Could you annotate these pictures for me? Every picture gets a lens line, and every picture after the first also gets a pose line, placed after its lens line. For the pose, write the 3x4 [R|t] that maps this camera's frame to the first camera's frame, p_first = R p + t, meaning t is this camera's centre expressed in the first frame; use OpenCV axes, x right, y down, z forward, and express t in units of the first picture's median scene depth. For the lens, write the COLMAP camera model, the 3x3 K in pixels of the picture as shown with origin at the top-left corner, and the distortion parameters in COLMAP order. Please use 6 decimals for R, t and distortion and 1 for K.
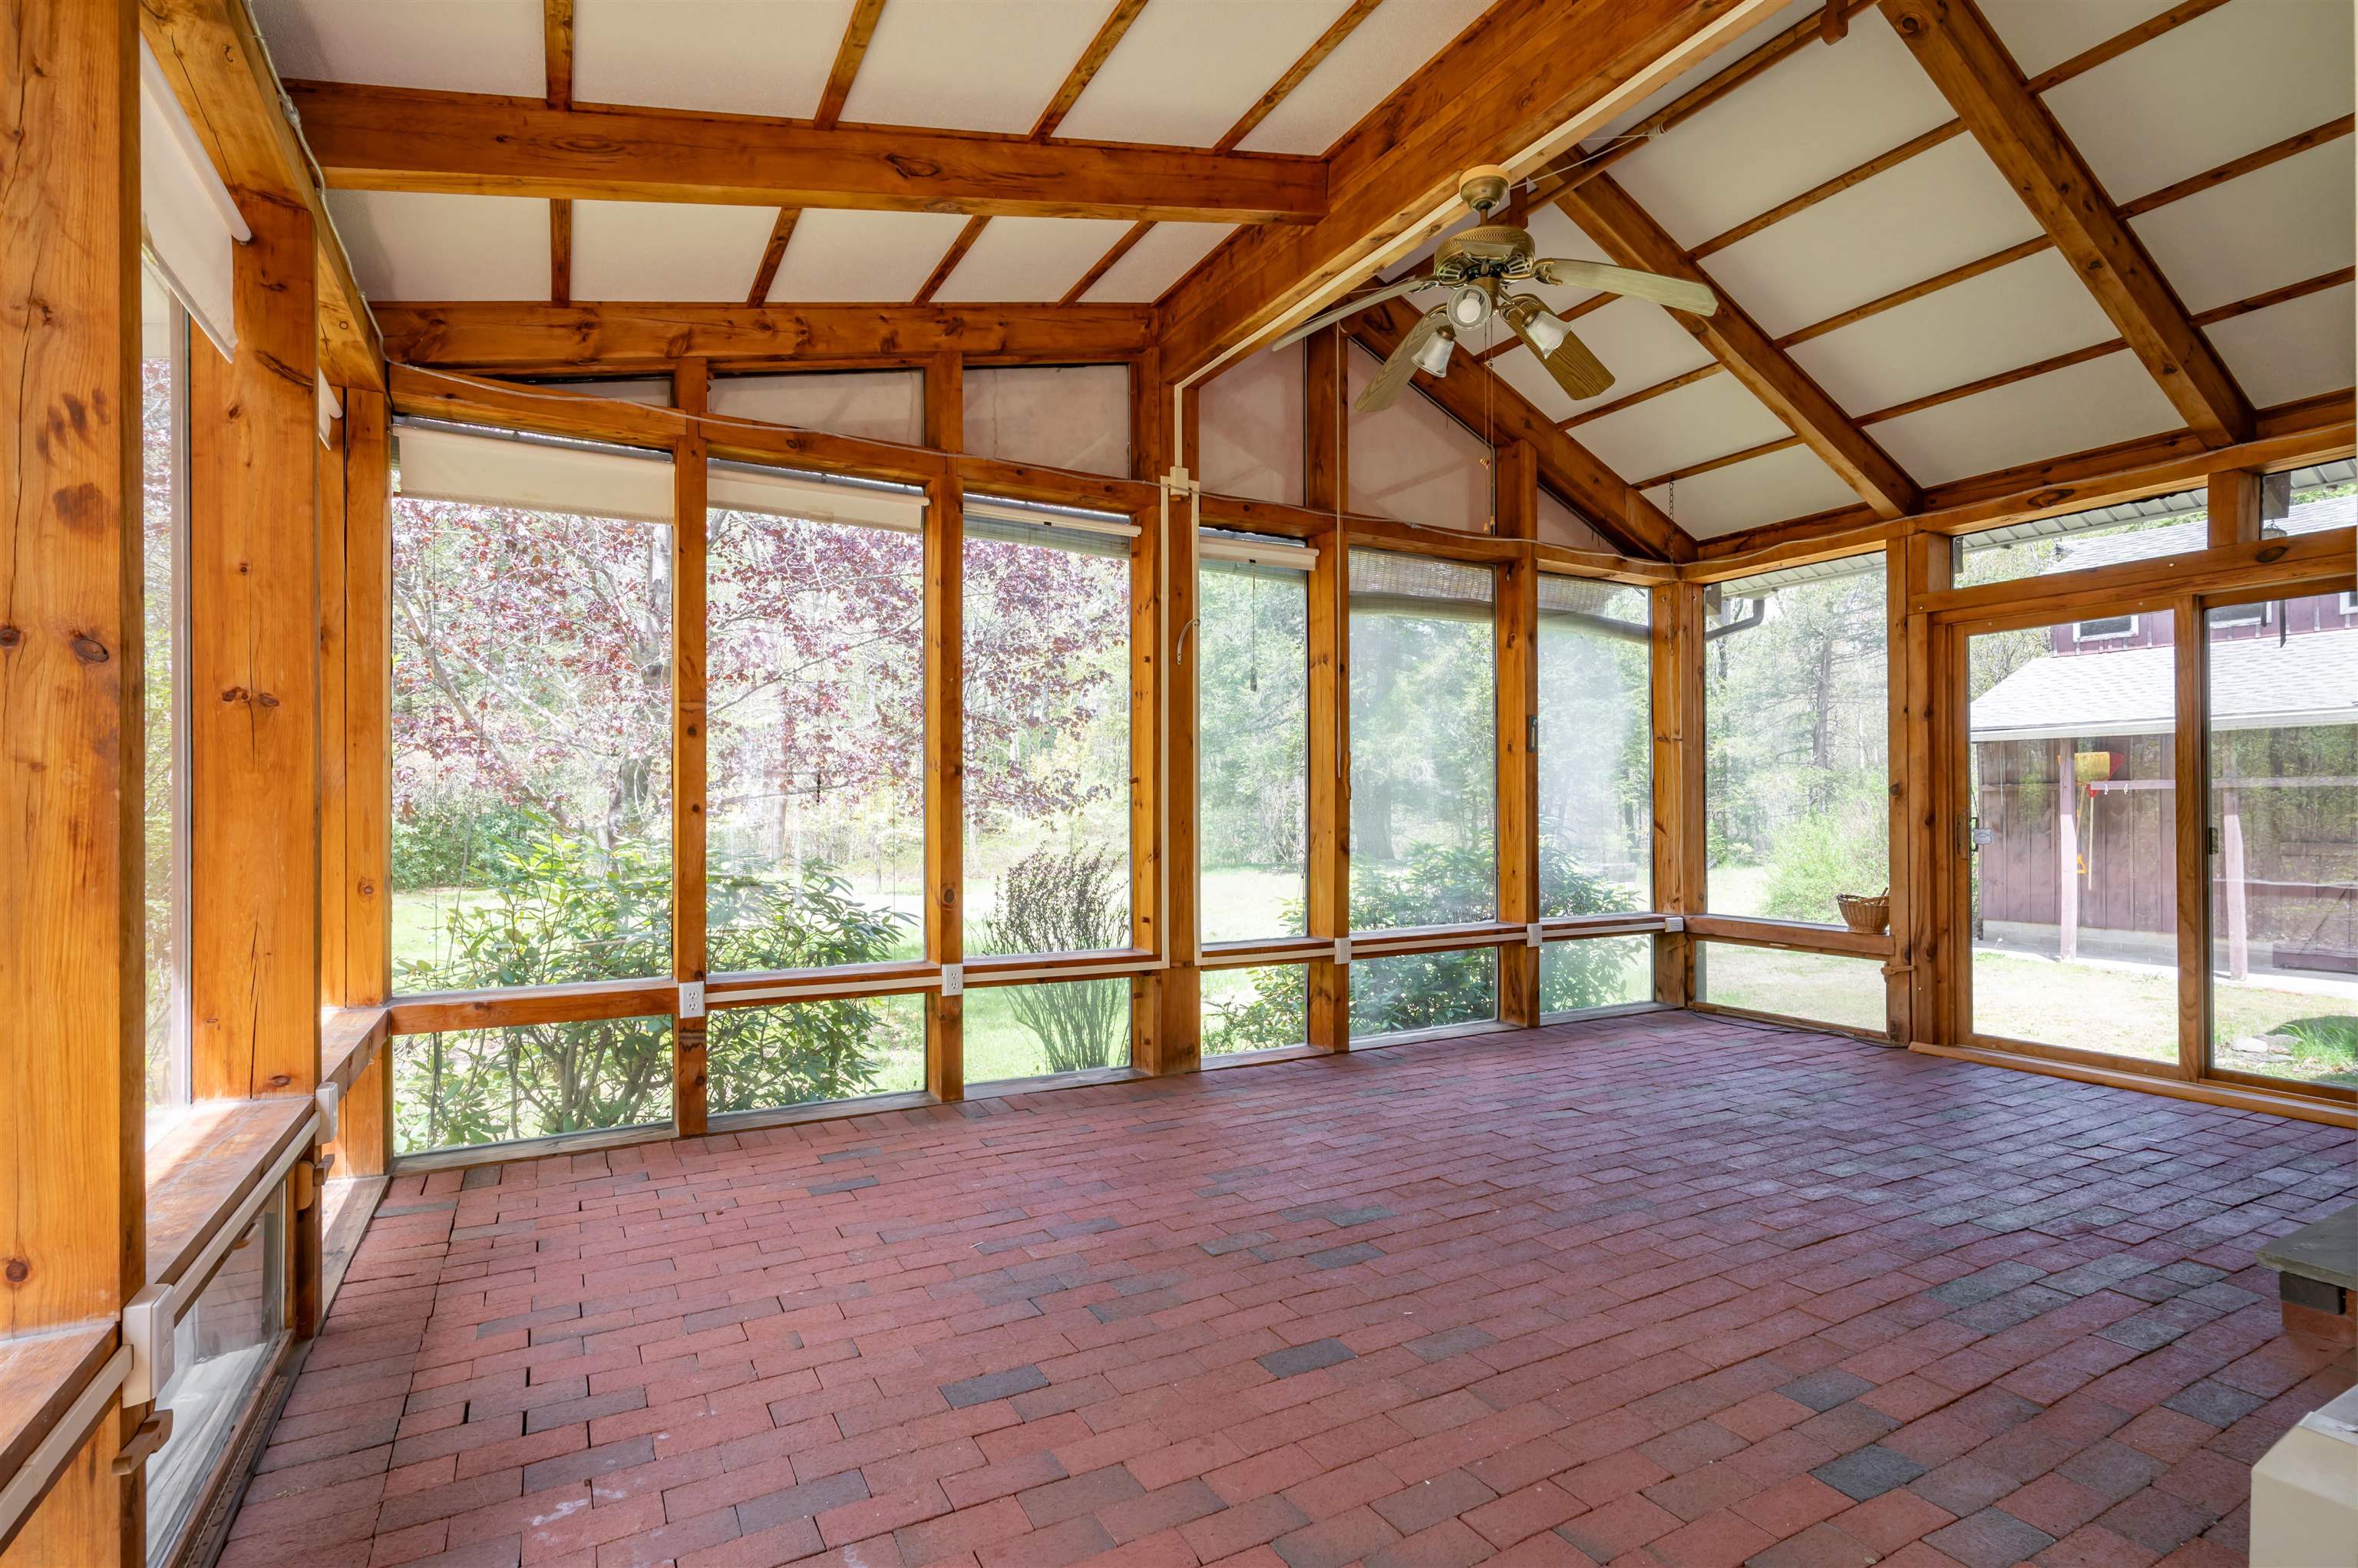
lens RADIAL K [[1120.4, 0, 1190.6], [0, 1120.4, 810.1], [0, 0, 1]] dist [-0.002670, 0.001199]
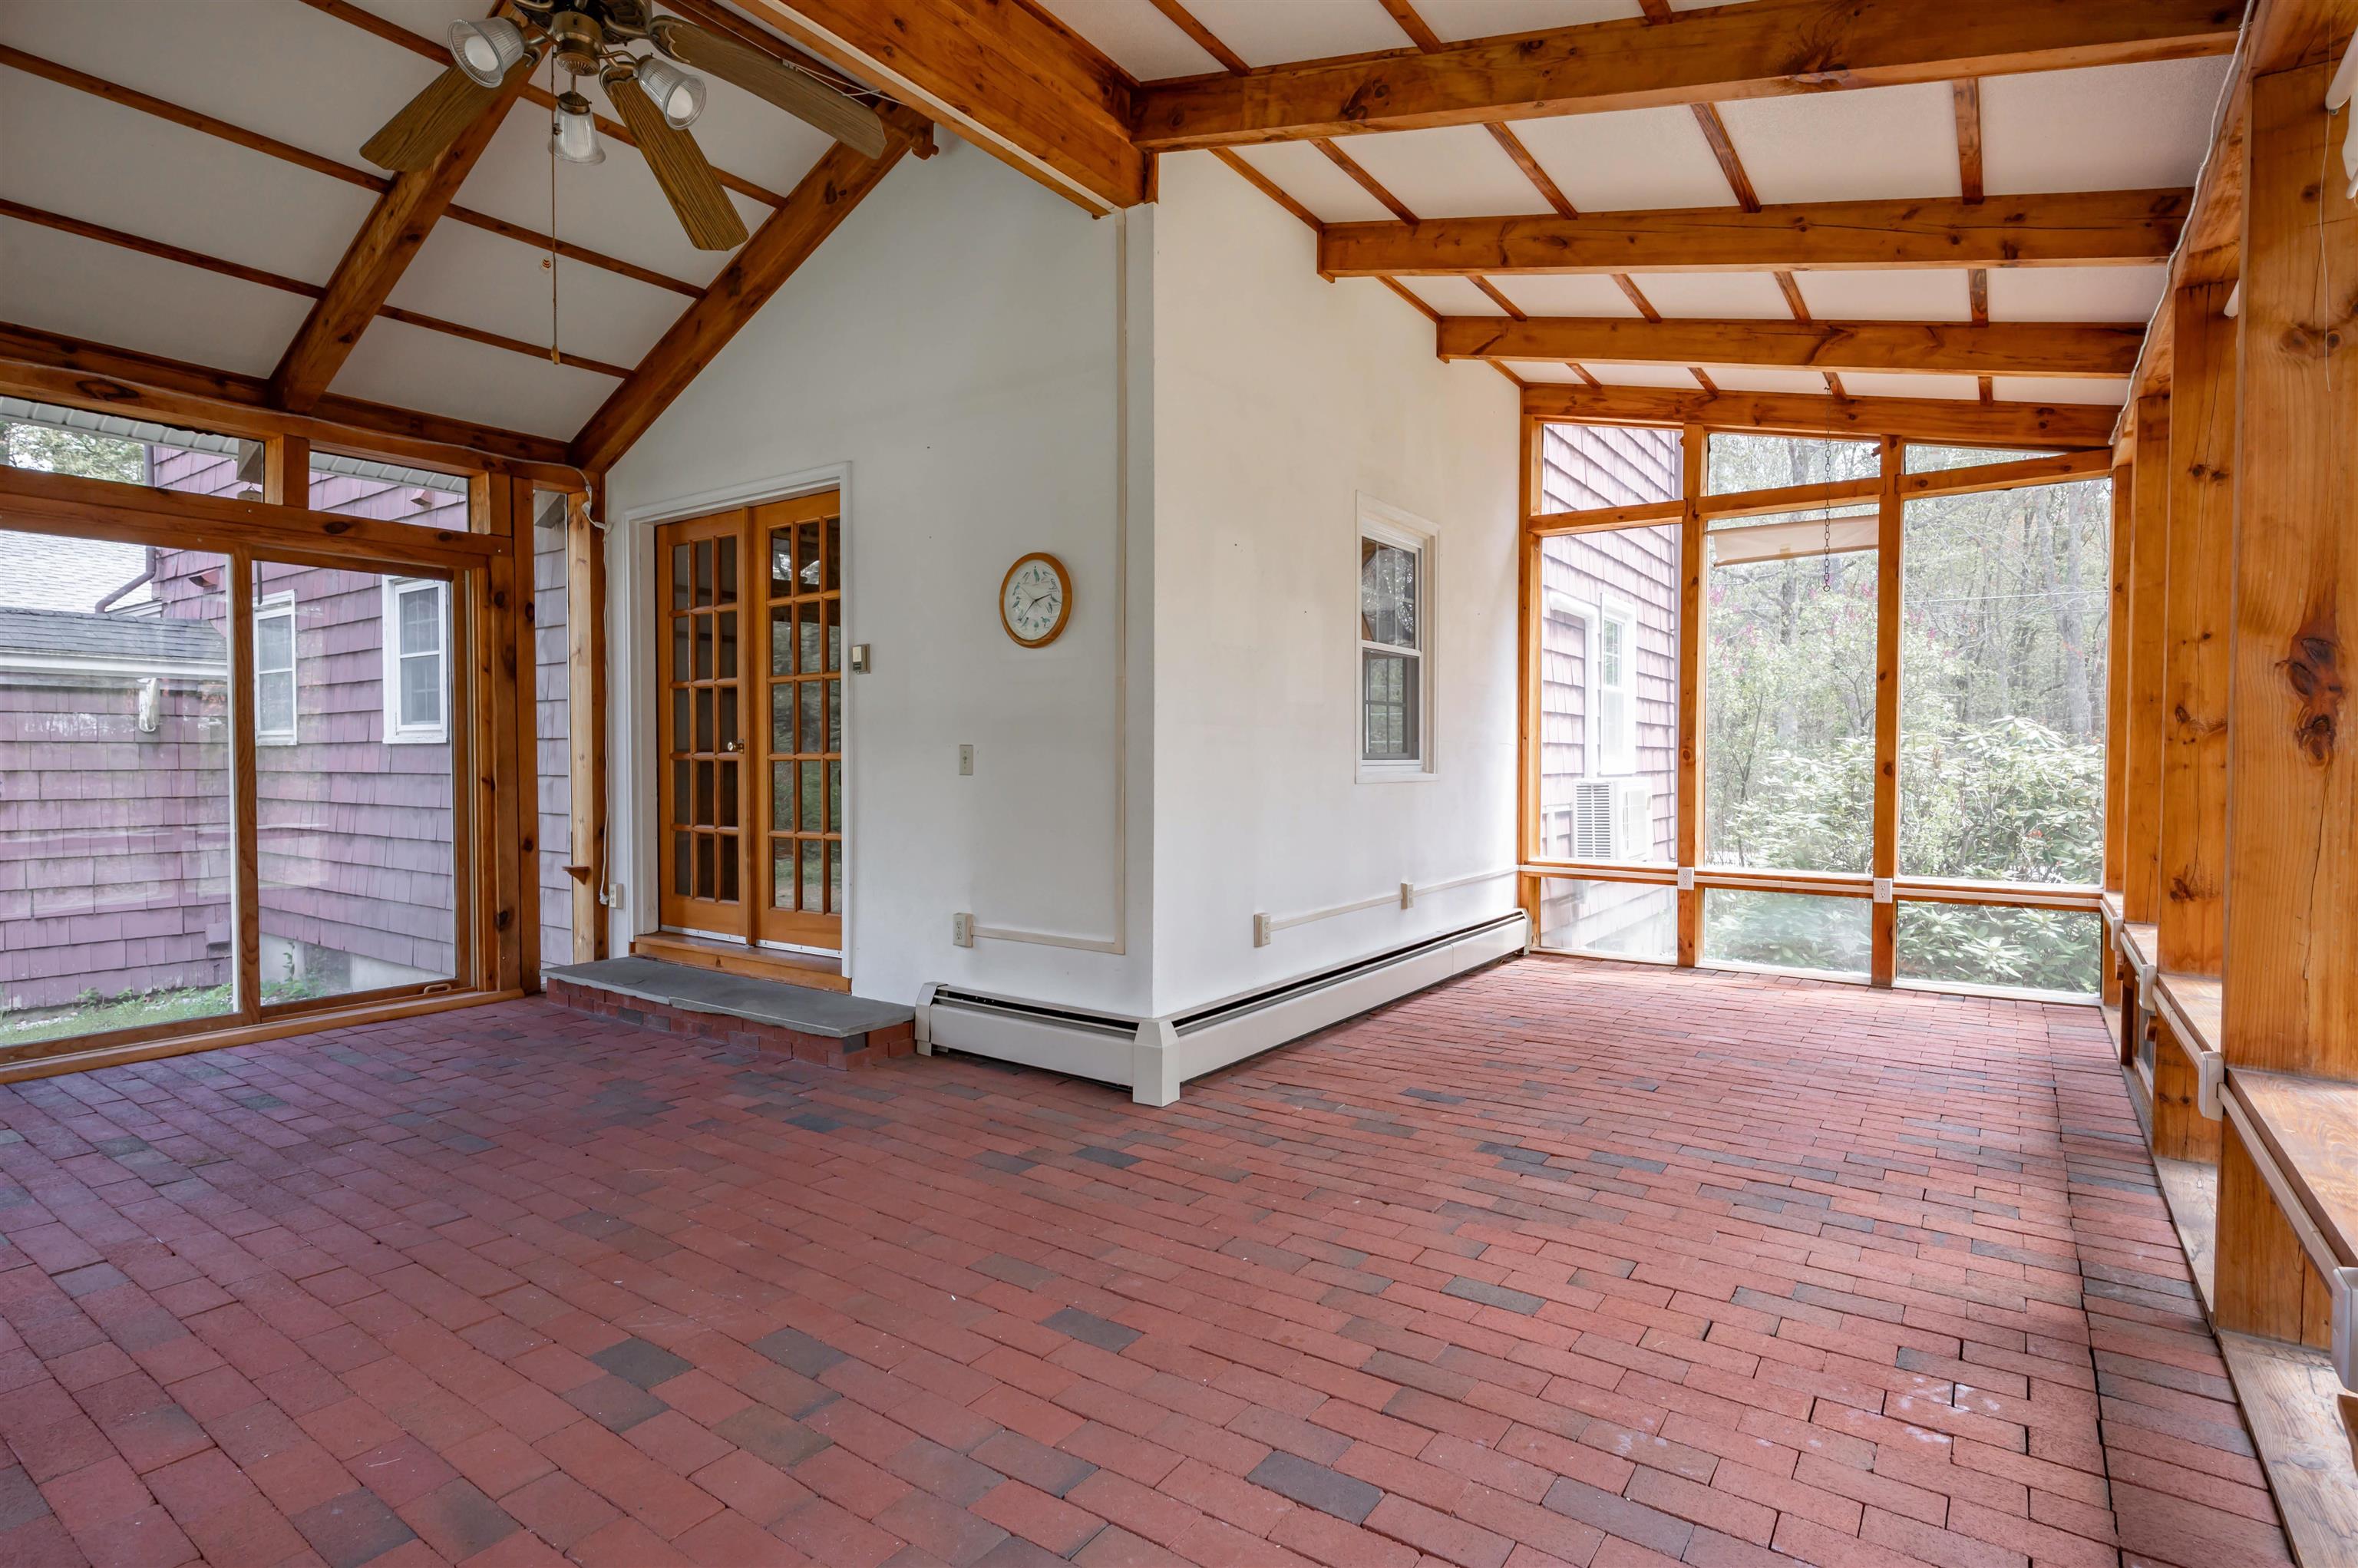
lens RADIAL K [[1193.9, 0, 1161.3], [0, 1193.9, 758.8], [0, 0, 1]] dist [-0.000975, 0.001170]
pose [[-0.423170, -0.000406, 0.906050, -0.399159], [0.000591, 1.000000, 0.000724, 0.001985], [-0.906050, 0.000842, -0.423170, 0.655726]]
